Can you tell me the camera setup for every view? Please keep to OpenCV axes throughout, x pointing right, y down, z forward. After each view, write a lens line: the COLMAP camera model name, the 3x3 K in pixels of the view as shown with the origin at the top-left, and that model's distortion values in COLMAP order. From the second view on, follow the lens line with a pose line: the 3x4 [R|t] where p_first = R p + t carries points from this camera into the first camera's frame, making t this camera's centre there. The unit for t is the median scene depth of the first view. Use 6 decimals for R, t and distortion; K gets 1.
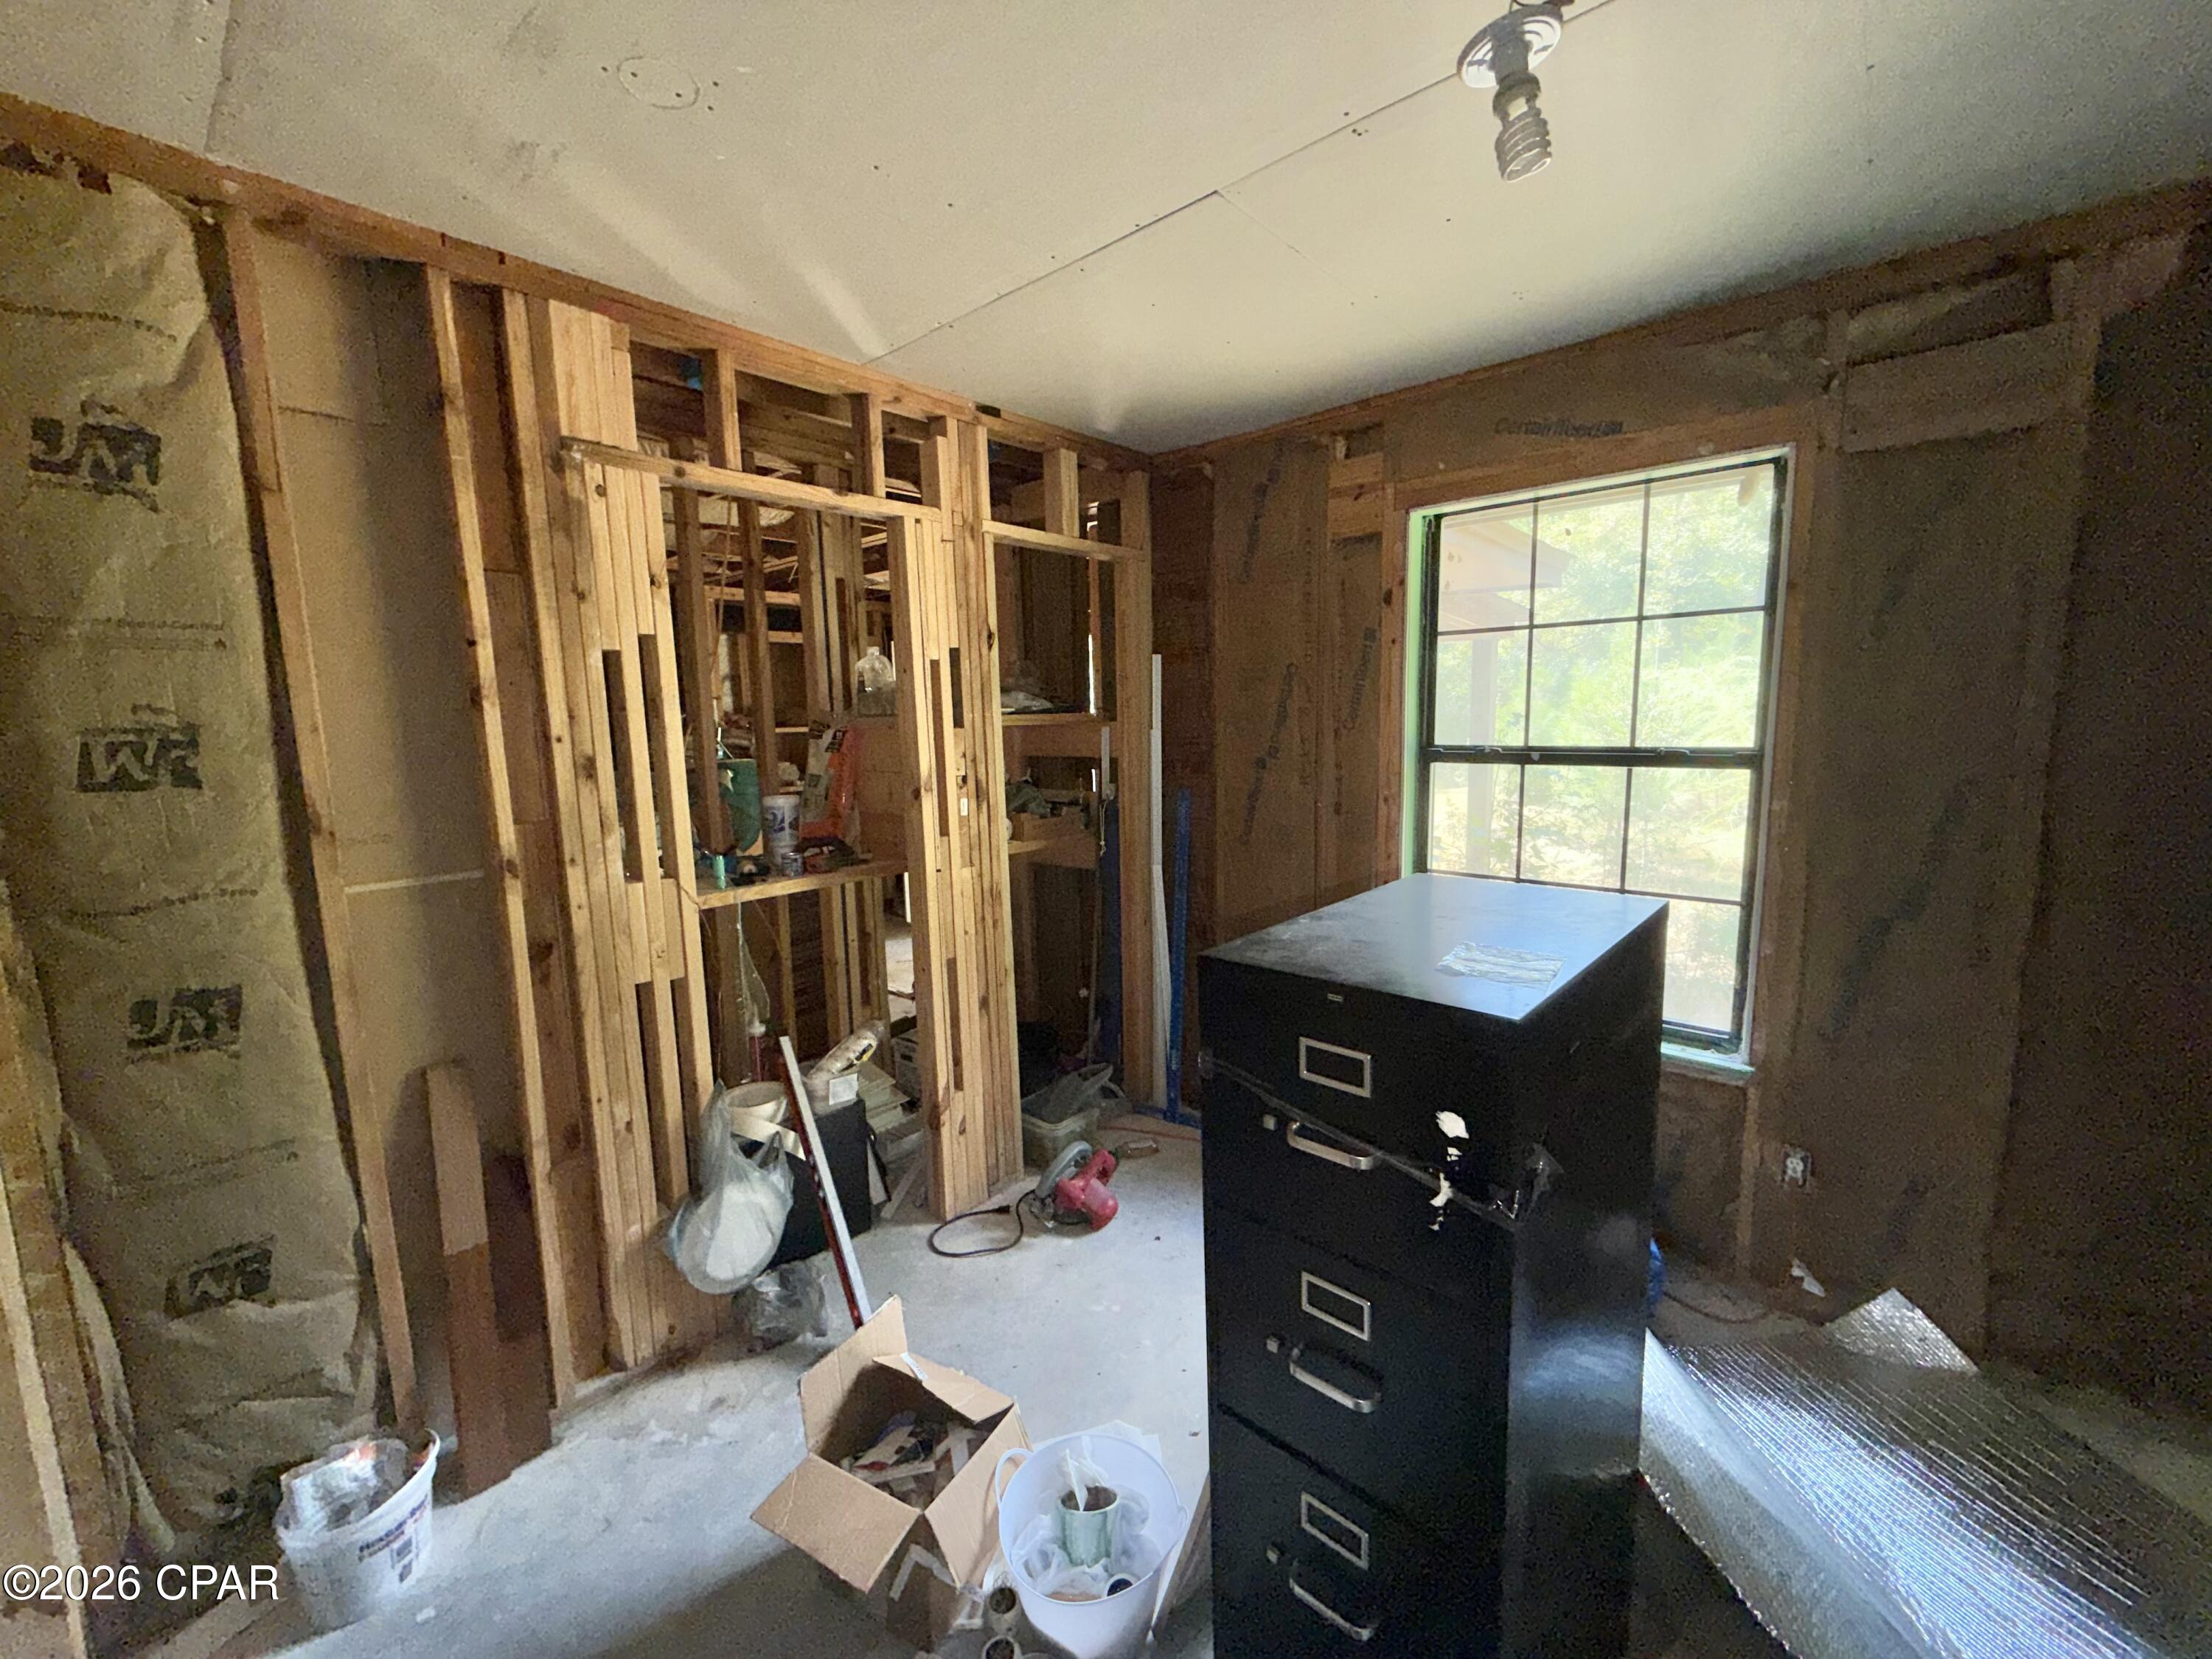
lens RADIAL K [[886.6, 0, 1106.0], [0, 886.6, 829.5], [0, 0, 1]] dist [-0.001657, 0.000588]
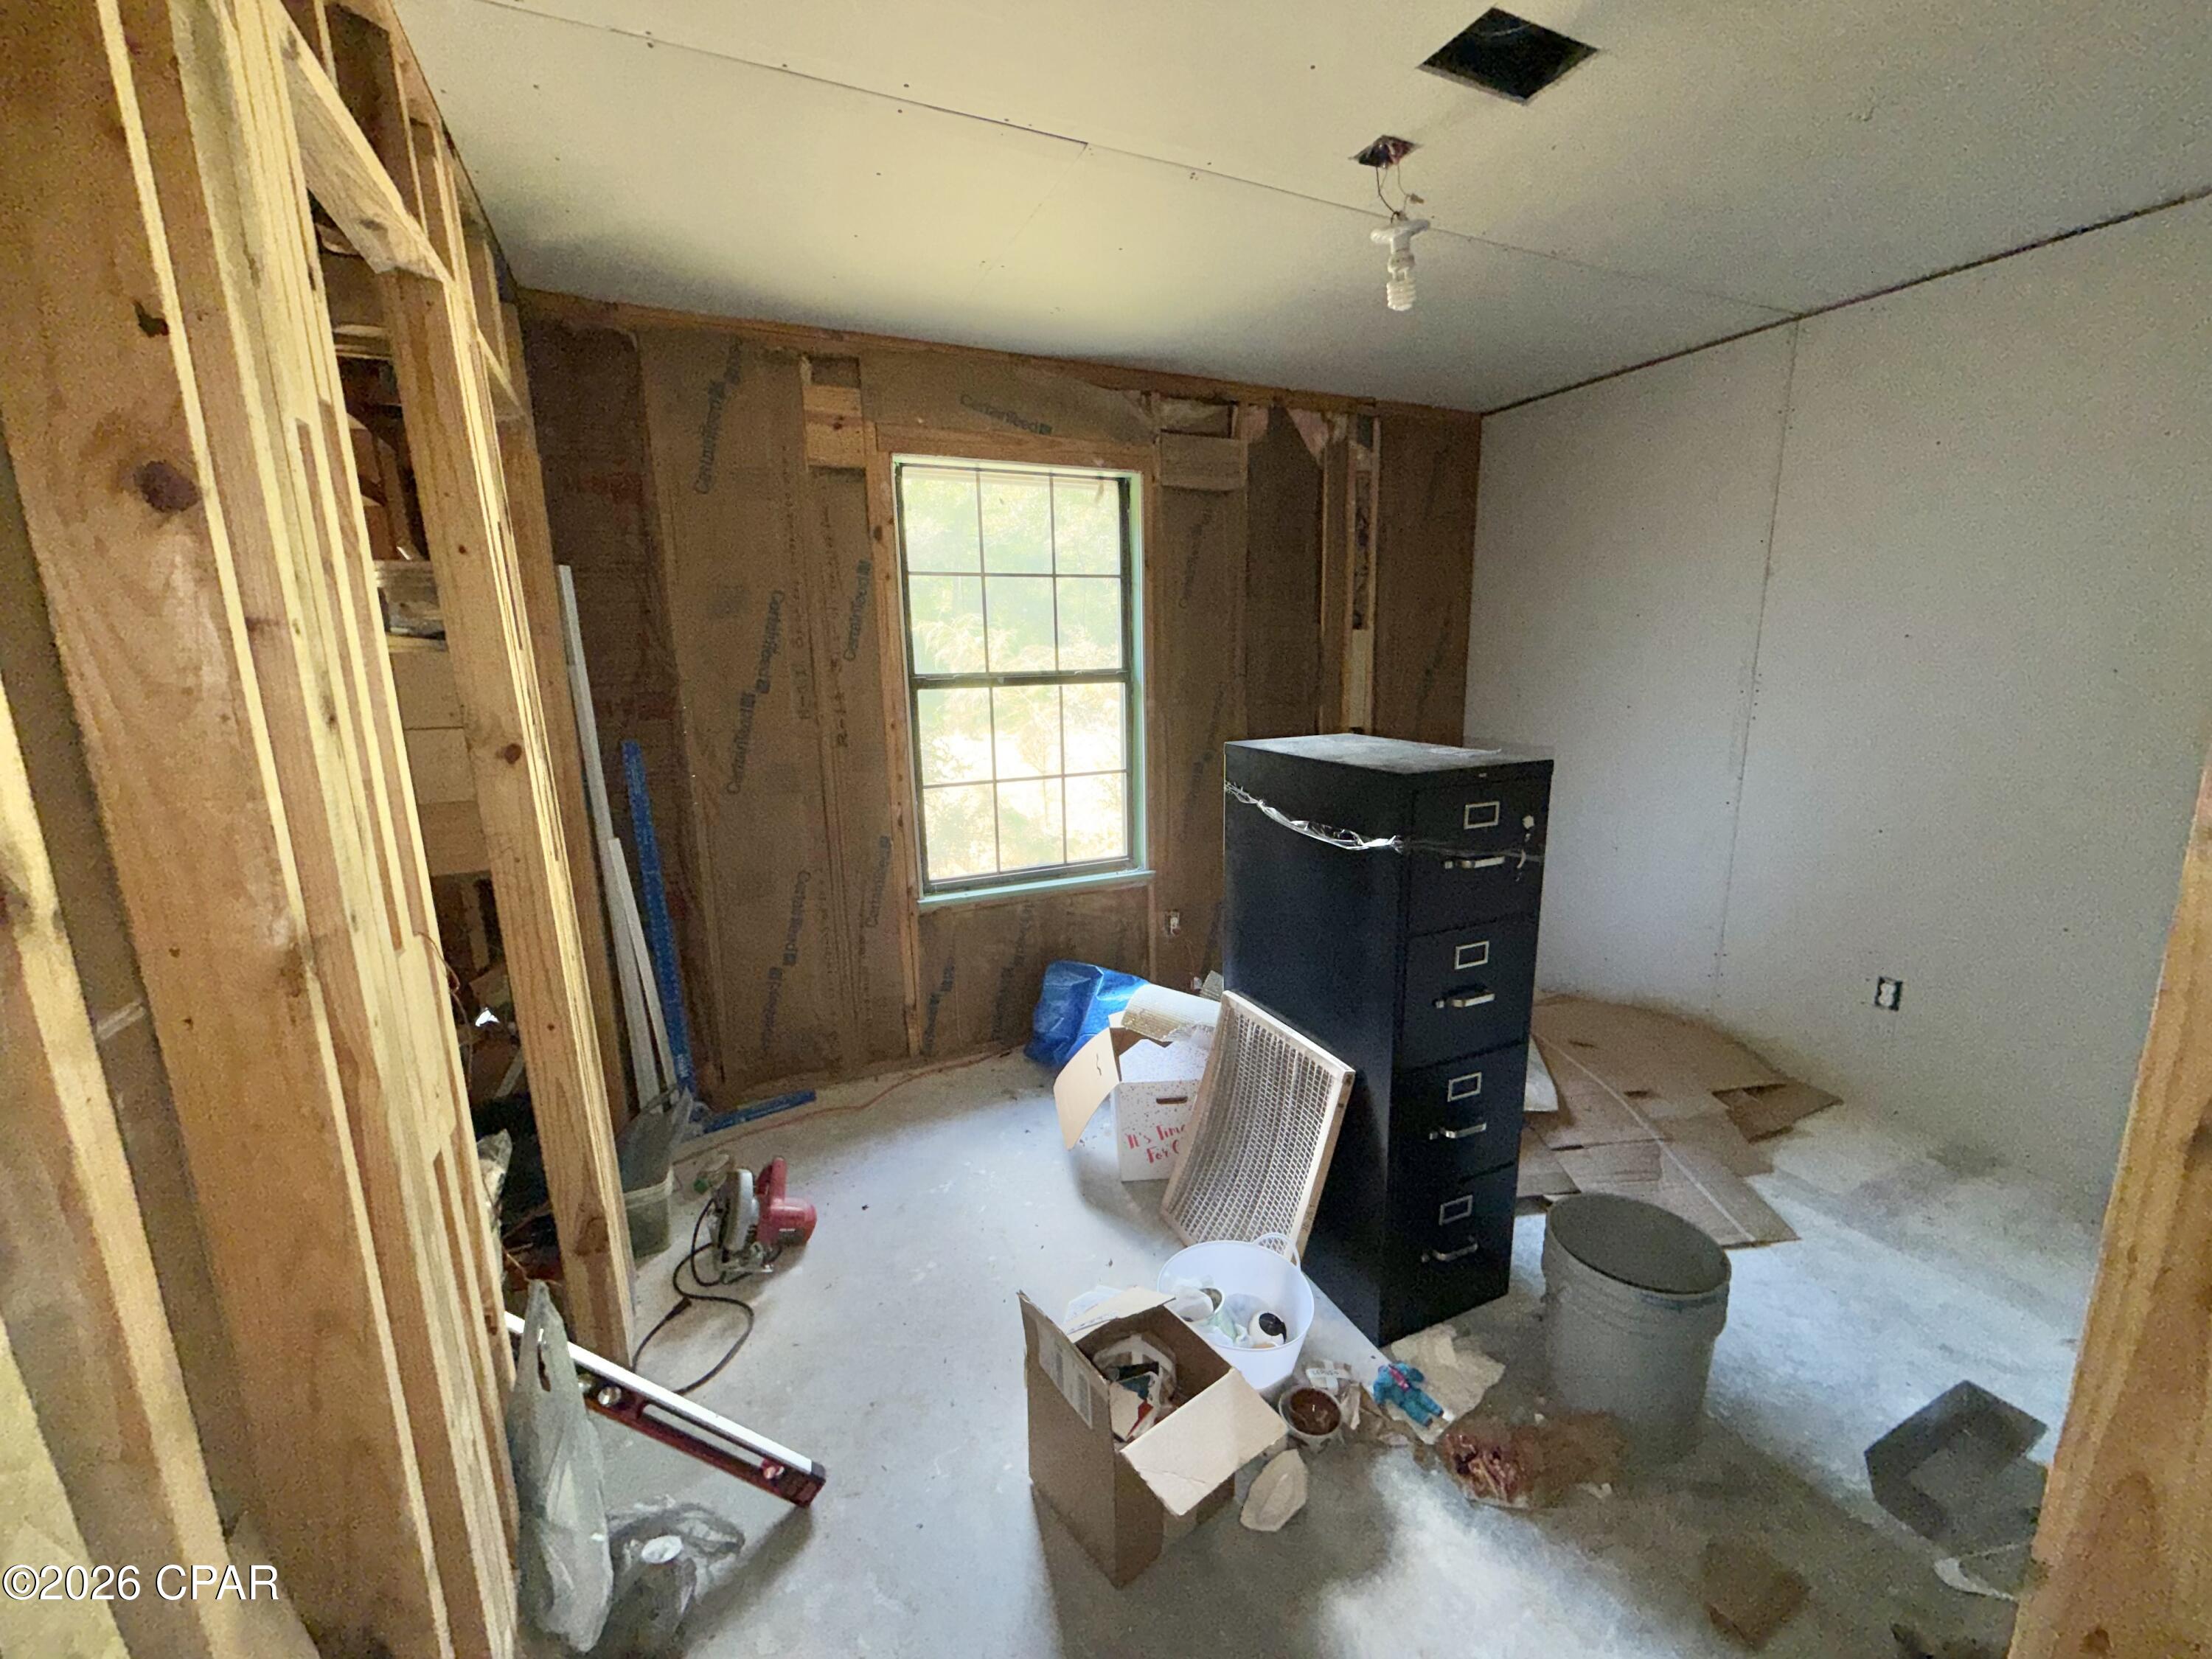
lens RADIAL K [[889.9, 0, 1106.0], [0, 889.9, 829.5], [0, 0, 1]] dist [-0.001908, -0.000020]
pose [[0.385973, -0.166132, 0.907428, -0.617956], [0.133534, 0.983352, 0.123234, -0.009373], [-0.912794, 0.073607, 0.401732, 0.362385]]
